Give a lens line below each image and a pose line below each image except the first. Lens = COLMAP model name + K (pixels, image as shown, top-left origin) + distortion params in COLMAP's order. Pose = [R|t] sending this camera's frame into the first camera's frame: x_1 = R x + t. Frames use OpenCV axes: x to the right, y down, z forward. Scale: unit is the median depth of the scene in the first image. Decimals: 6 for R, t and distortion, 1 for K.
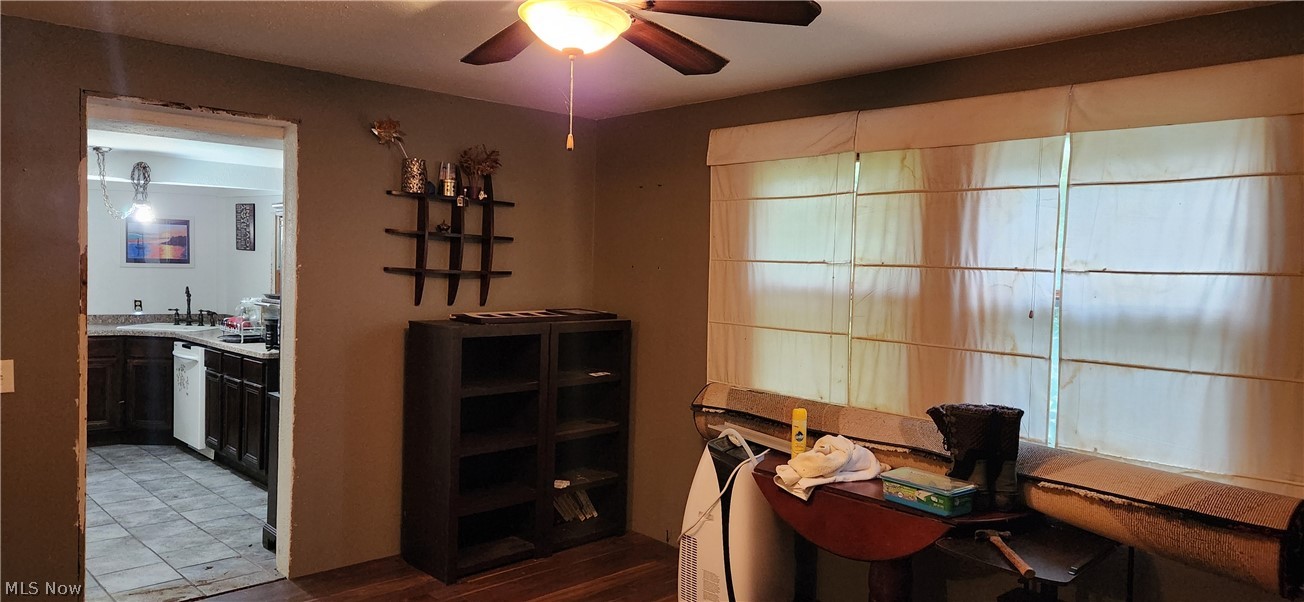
lens RADIAL K [[885.2, 0, 649.6], [0, 885.2, 300.2], [0, 0, 1]] dist [0.036506, -0.011667]
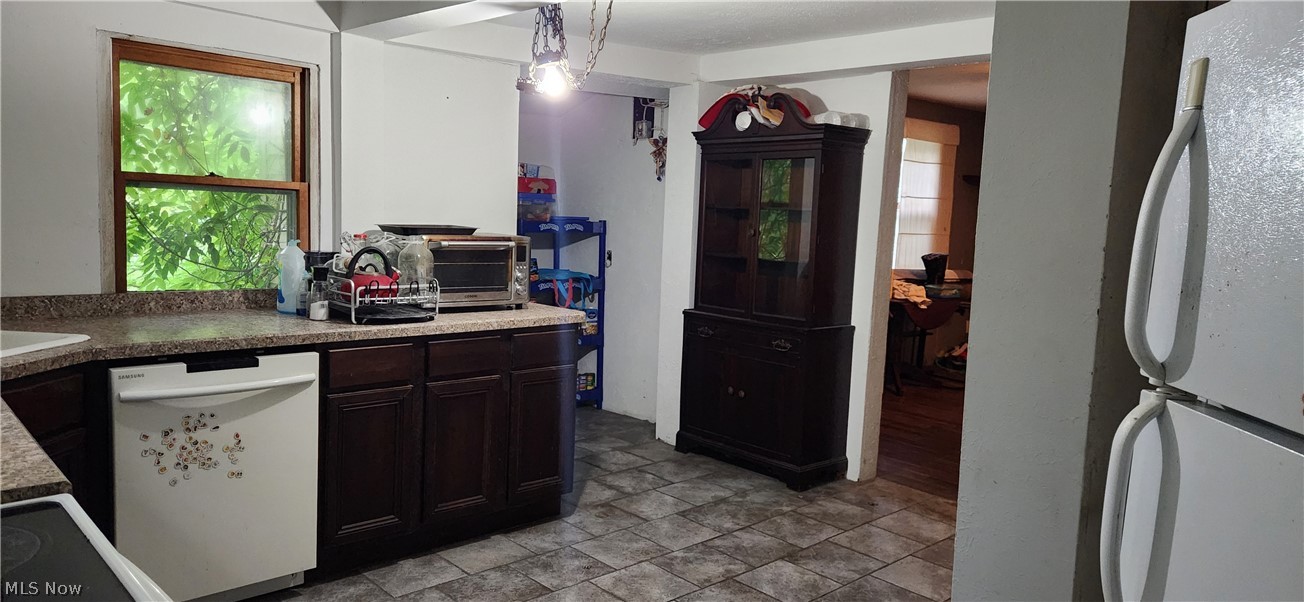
lens RADIAL K [[885.2, 0, 649.0], [0, 885.2, 306.3], [0, 0, 1]] dist [0.036506, -0.011667]
pose [[-0.003176, -0.140019, 0.990144, -0.909730], [-0.005837, 0.990134, 0.139999, -0.032939], [-0.999978, -0.005335, -0.003962, 0.794884]]
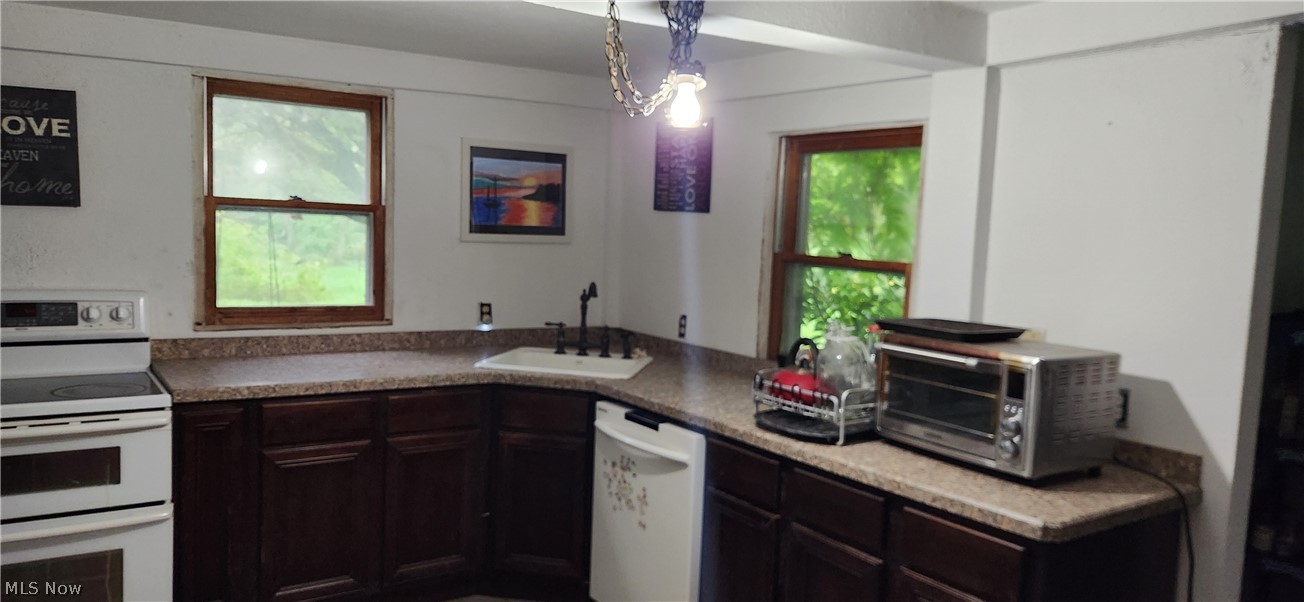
lens RADIAL K [[885.2, 0, 668.0], [0, 885.2, 304.0], [0, 0, 1]] dist [0.036506, -0.011667]
pose [[0.990317, 0.022821, -0.136933, -0.438337], [-0.016860, 0.998865, 0.044539, -0.027981], [0.137794, -0.041799, 0.989579, 0.548430]]
